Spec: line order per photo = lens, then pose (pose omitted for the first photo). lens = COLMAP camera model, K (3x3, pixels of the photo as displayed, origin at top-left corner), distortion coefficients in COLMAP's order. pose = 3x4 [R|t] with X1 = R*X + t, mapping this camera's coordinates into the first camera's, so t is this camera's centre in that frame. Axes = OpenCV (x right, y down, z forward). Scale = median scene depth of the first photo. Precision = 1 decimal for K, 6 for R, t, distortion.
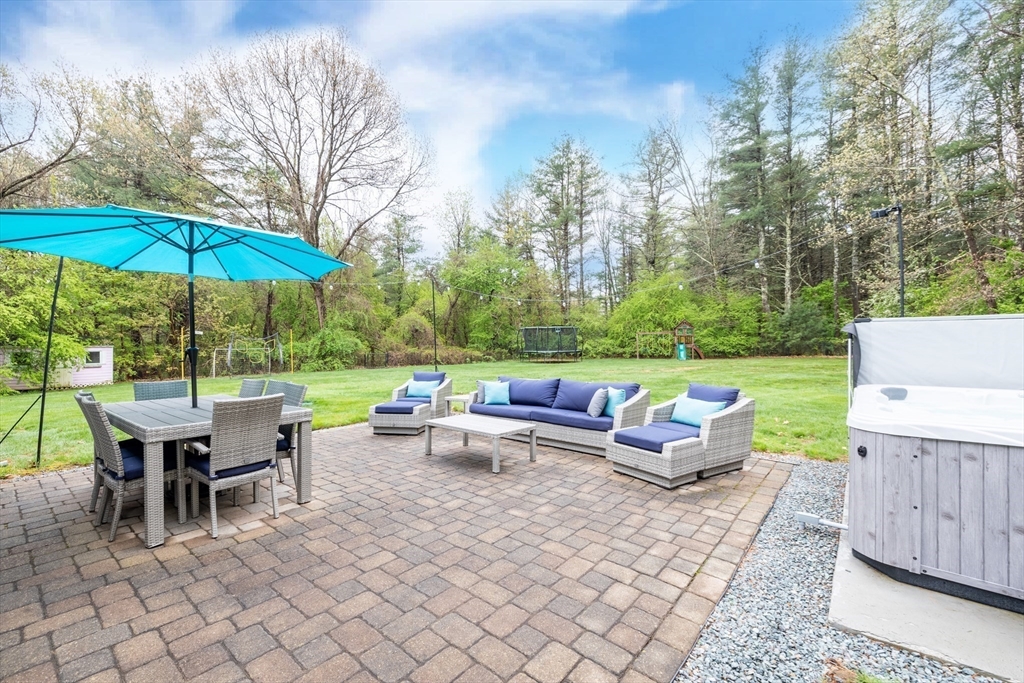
lens RADIAL K [[430.7, 0, 512.0], [0, 430.7, 341.5], [0, 0, 1]] dist [0.000800, 0.000020]
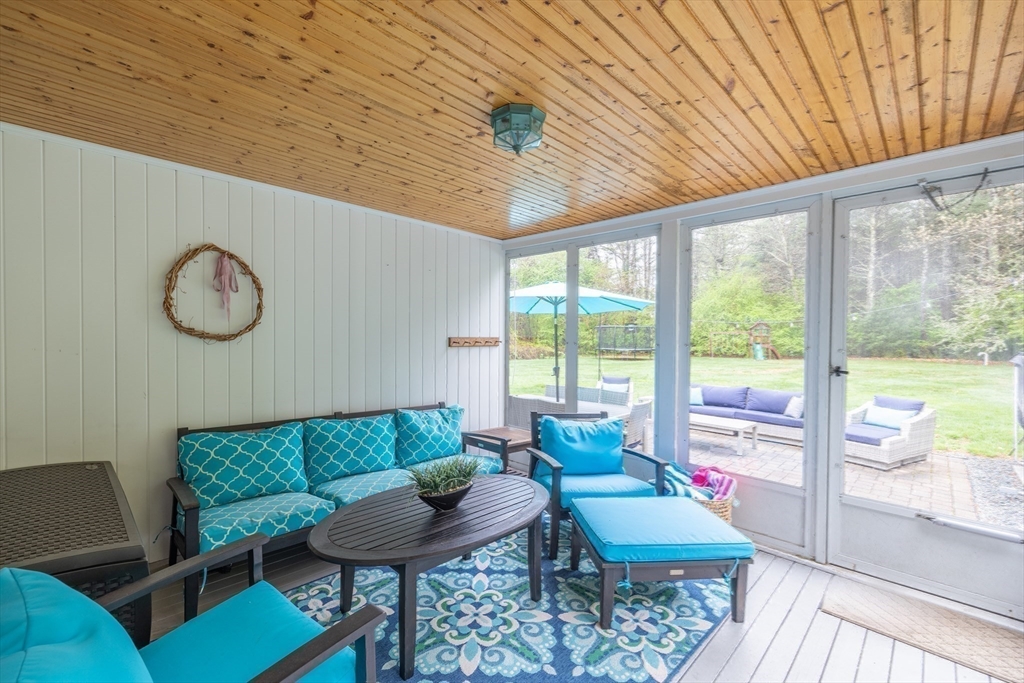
lens RADIAL K [[430.7, 0, 512.0], [0, 430.7, 341.5], [0, 0, 1]] dist [0.000800, 0.000020]
pose [[0.995657, 0.015702, -0.091765, -0.093541], [-0.013932, 0.999705, 0.019906, -0.012834], [0.092050, -0.018541, 0.995582, -0.068138]]
